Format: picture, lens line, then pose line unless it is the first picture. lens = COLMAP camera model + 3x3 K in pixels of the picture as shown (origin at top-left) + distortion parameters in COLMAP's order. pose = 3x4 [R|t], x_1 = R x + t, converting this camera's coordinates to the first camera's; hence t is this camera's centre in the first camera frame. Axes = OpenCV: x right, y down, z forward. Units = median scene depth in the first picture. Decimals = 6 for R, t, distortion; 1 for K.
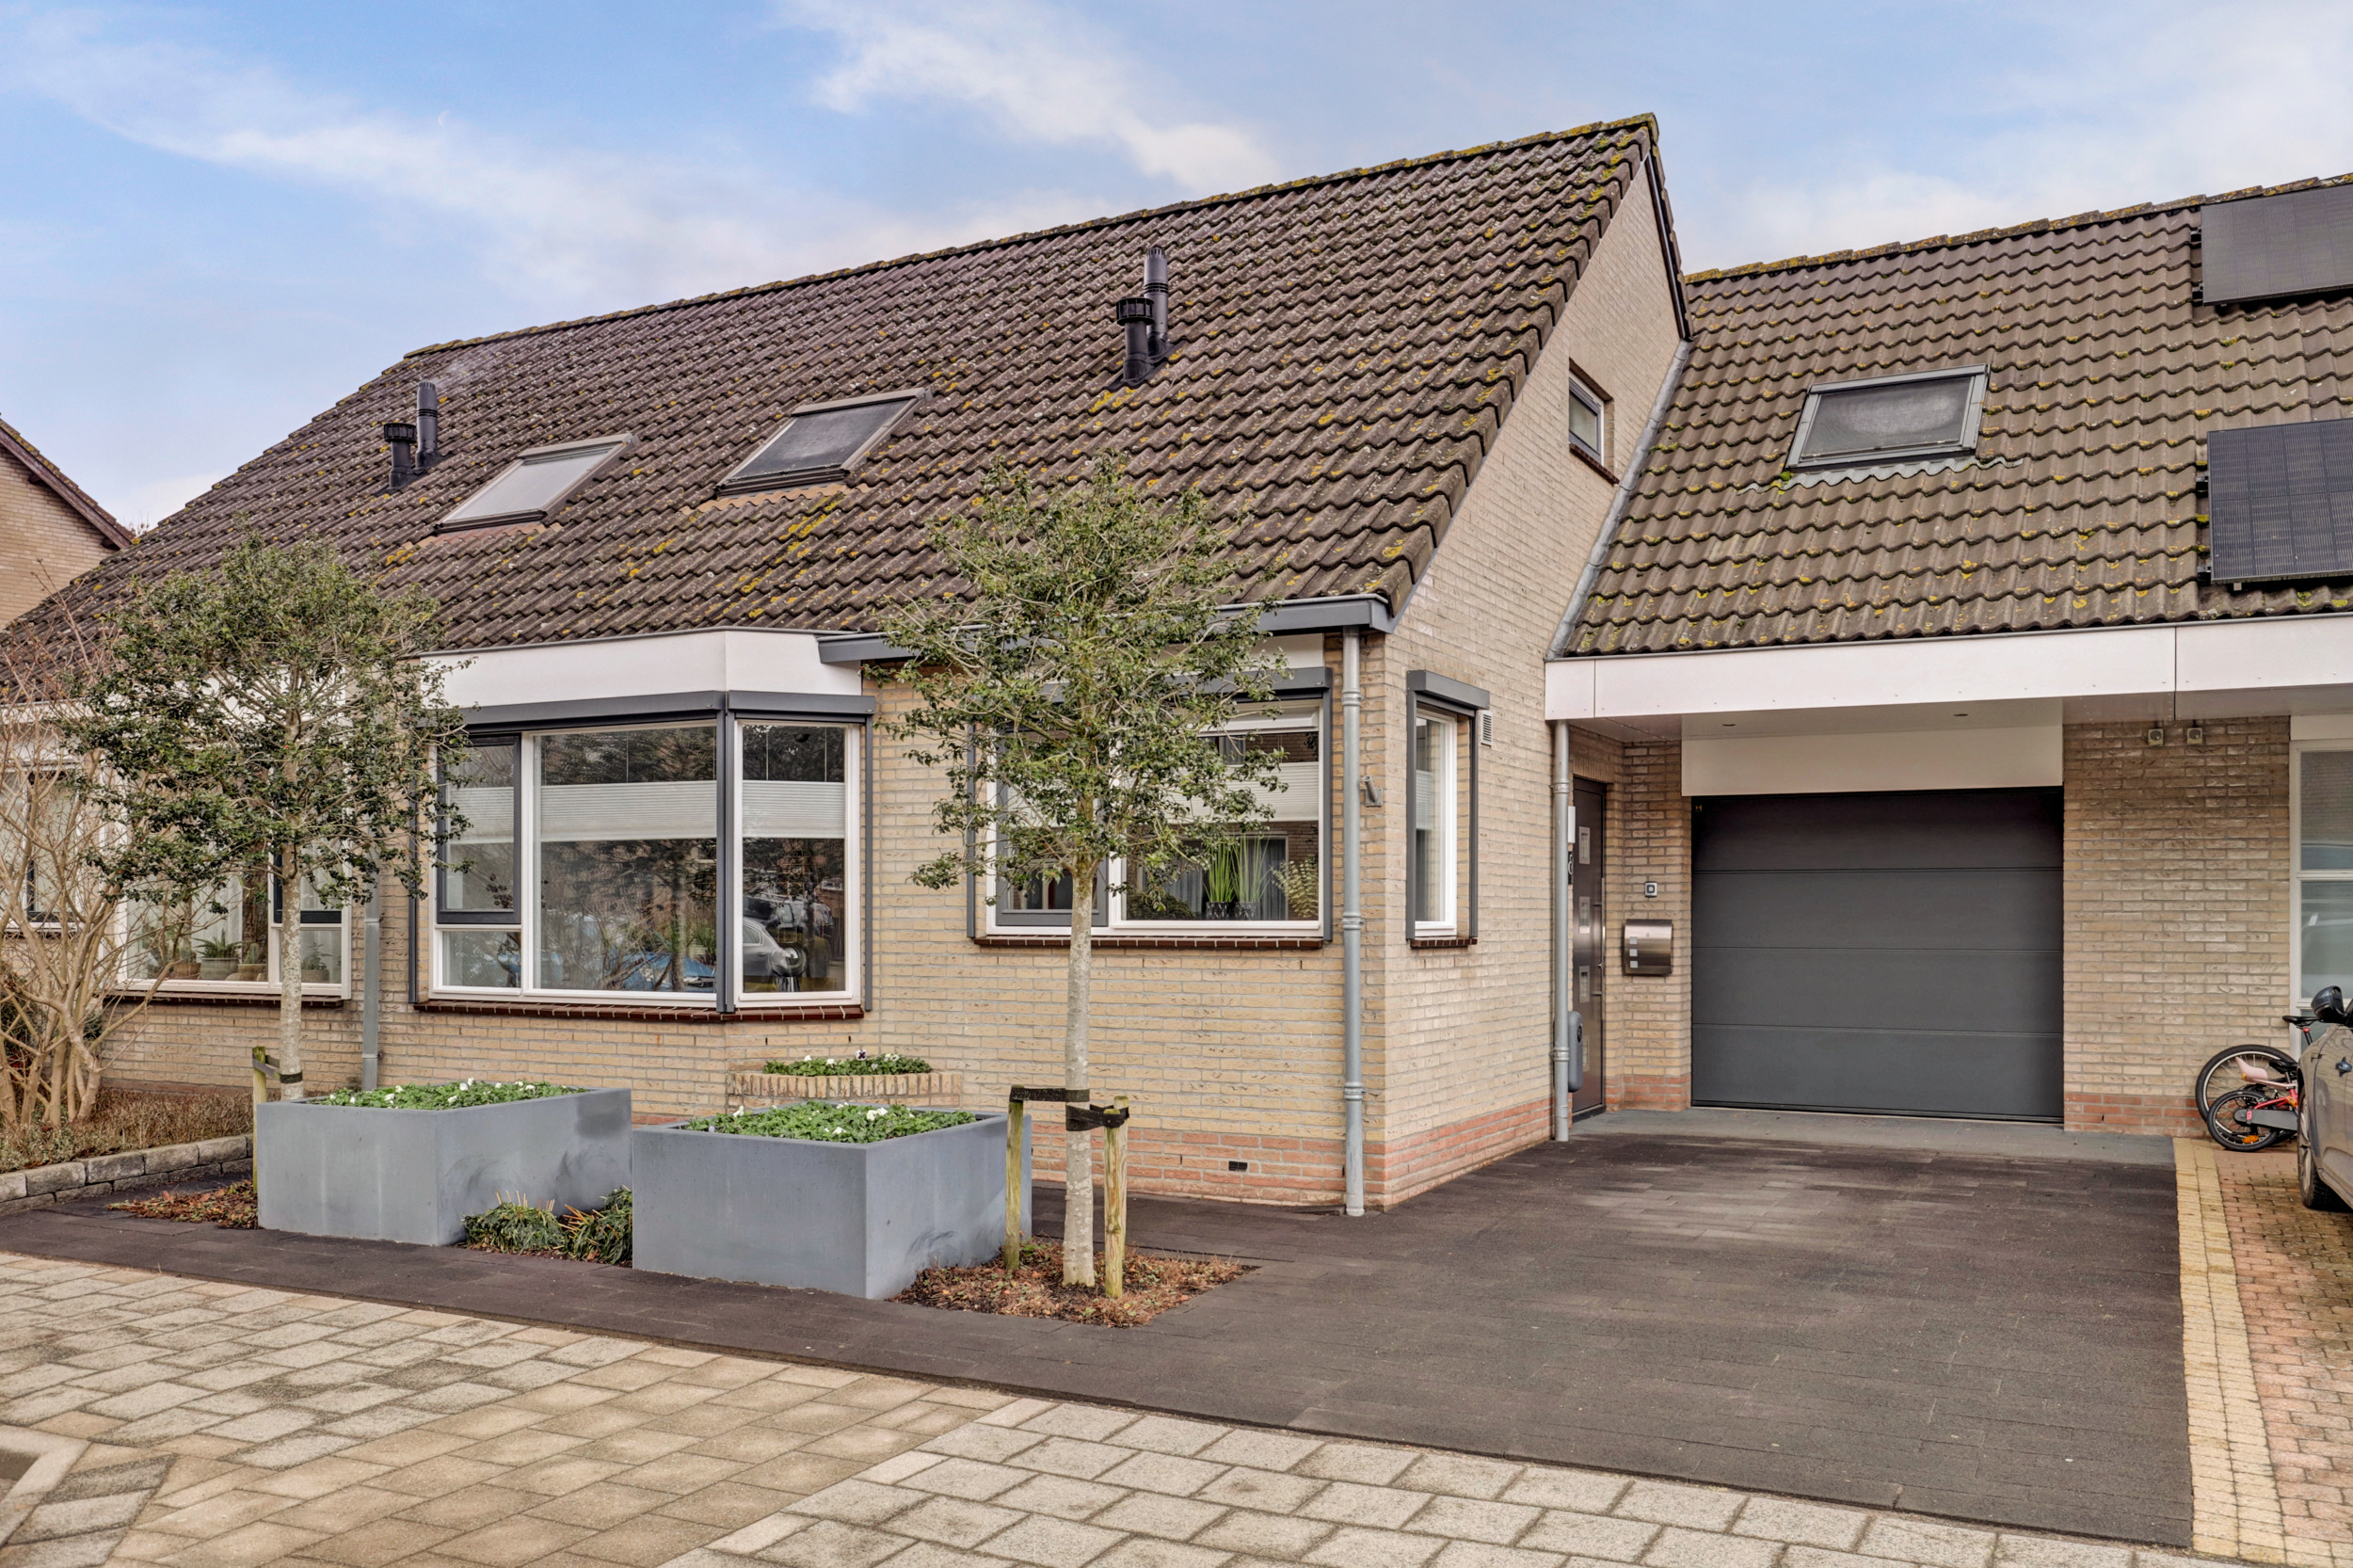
lens RADIAL K [[1895.7, 0, 1178.6], [0, 1895.7, 899.6], [0, 0, 1]] dist [0.003805, -0.002685]
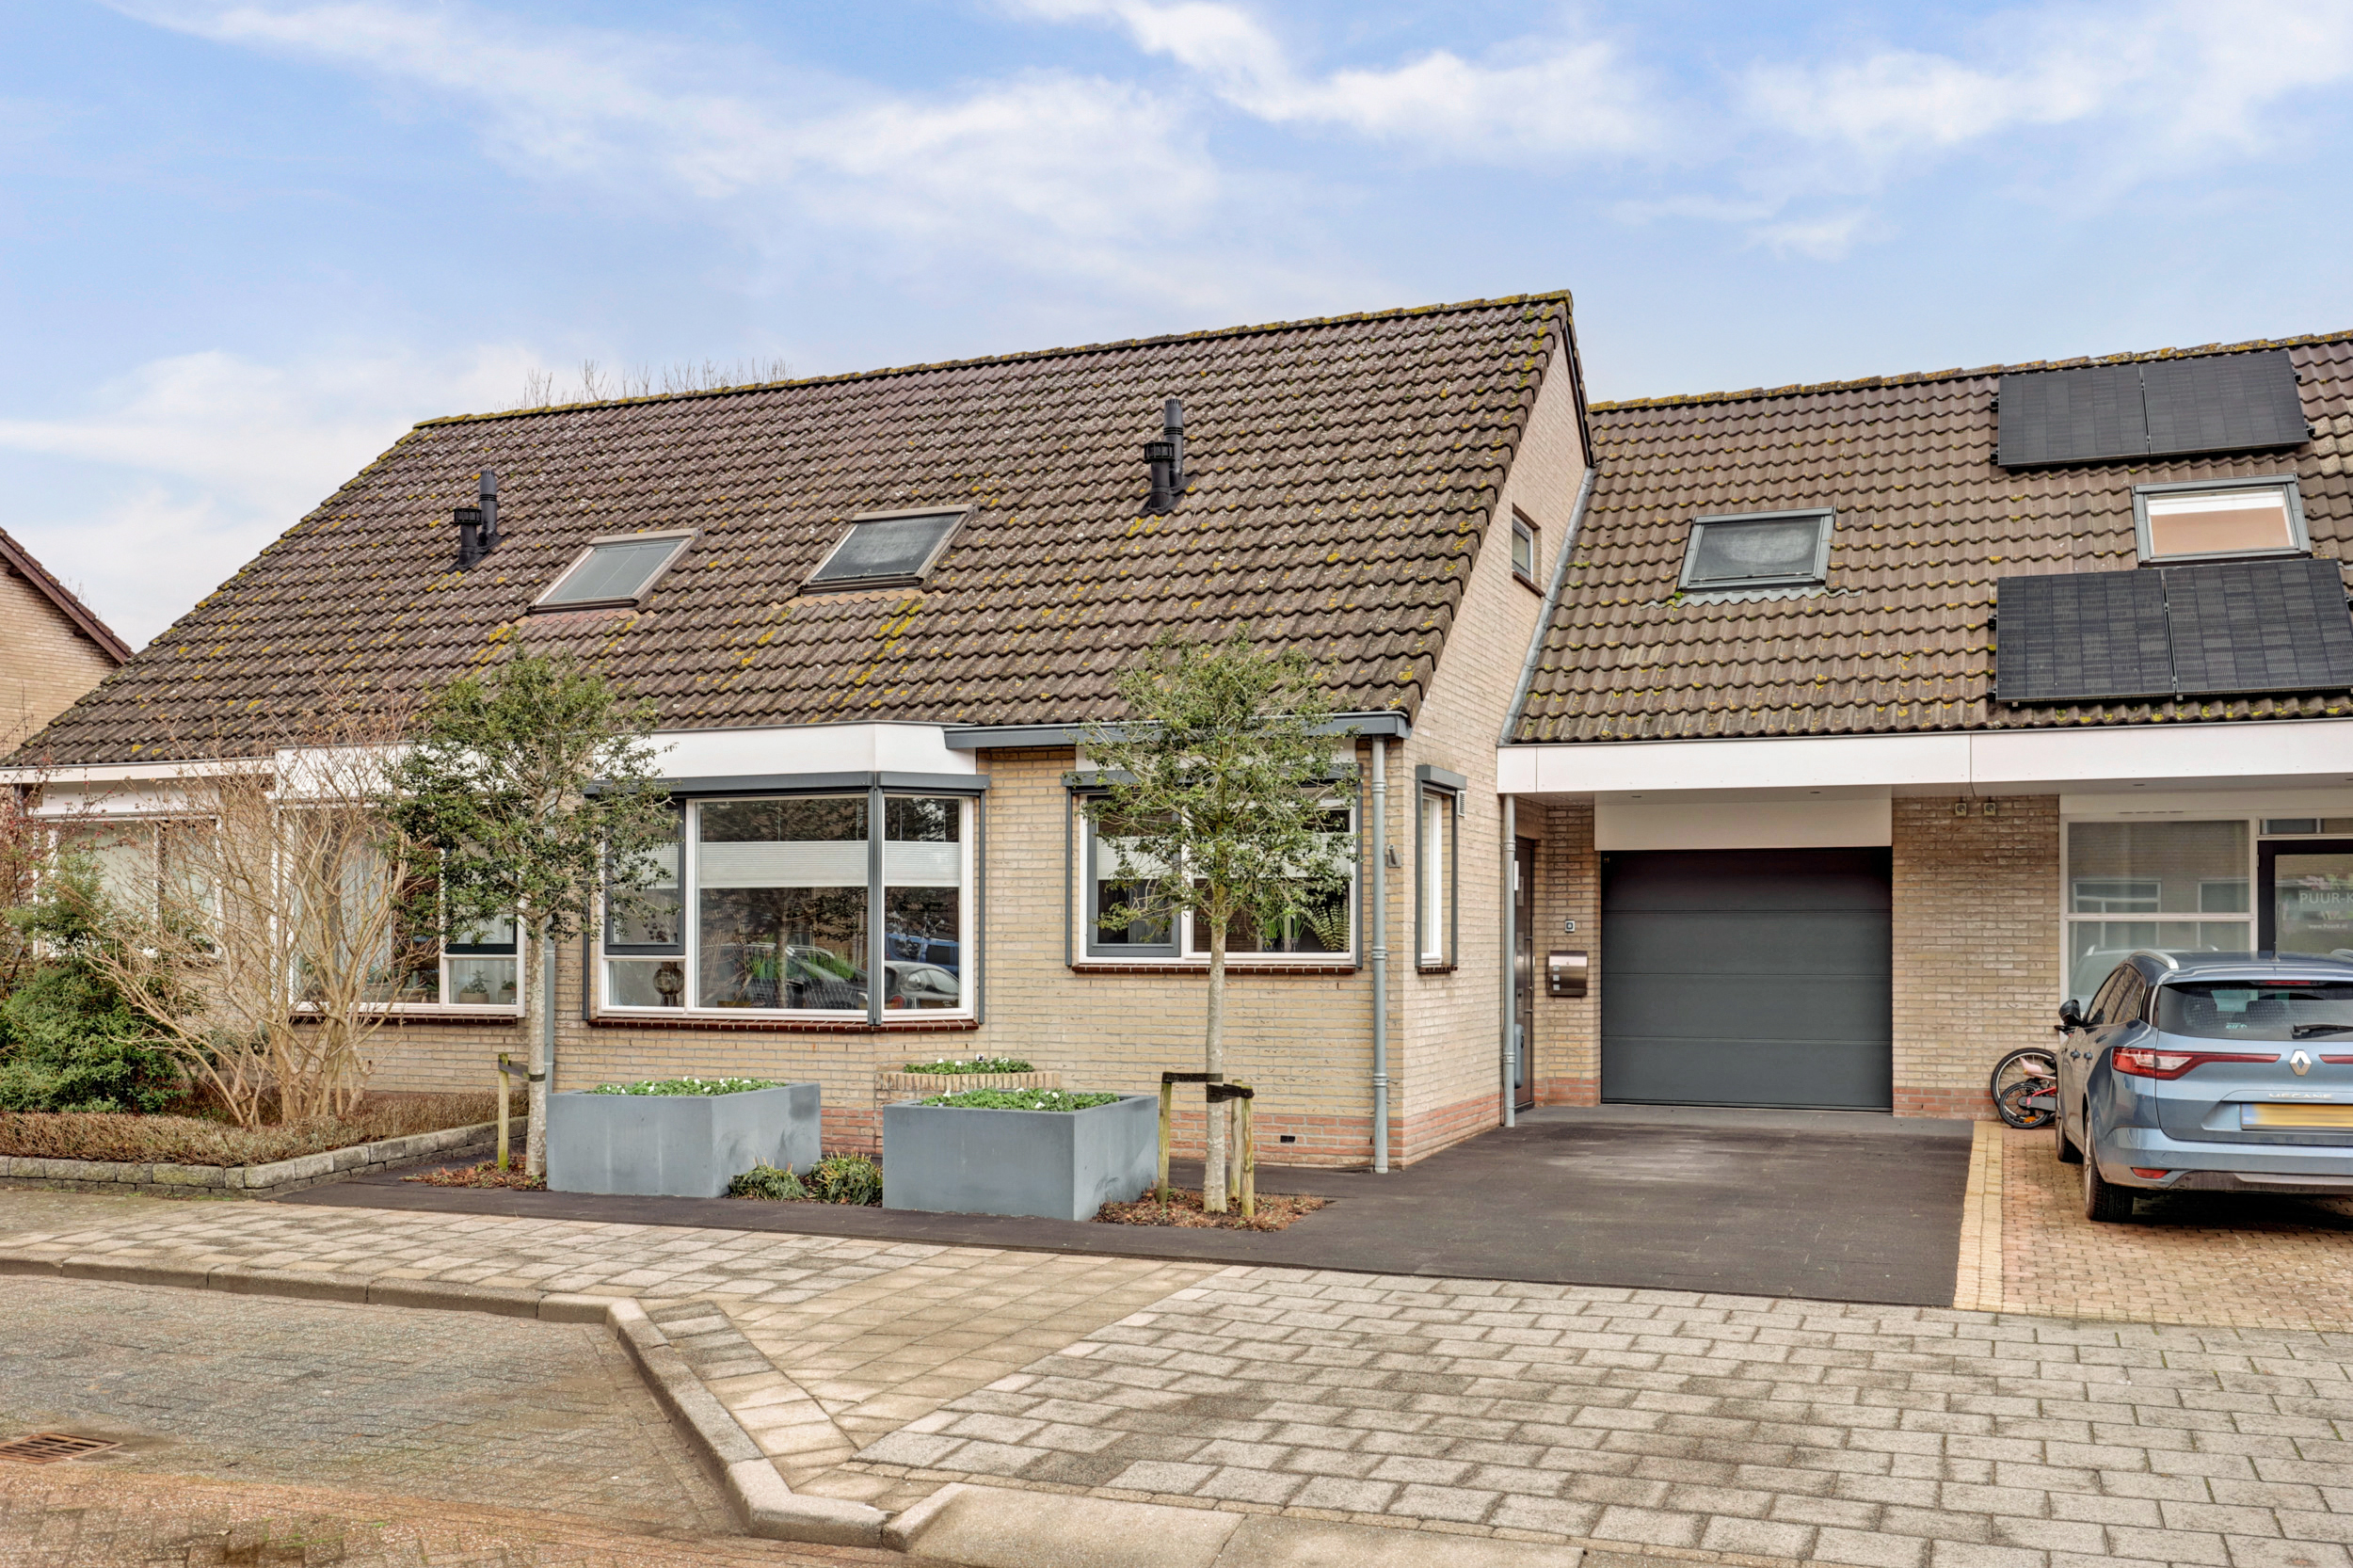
lens RADIAL K [[2059.0, 0, 1176.7], [0, 2059.0, 910.1], [0, 0, 1]] dist [0.003692, 0.005840]
pose [[0.995294, 0.002012, 0.096878, -0.150475], [-0.001271, 0.999969, -0.007719, -0.006000], [-0.096891, 0.007559, 0.995266, -0.340663]]
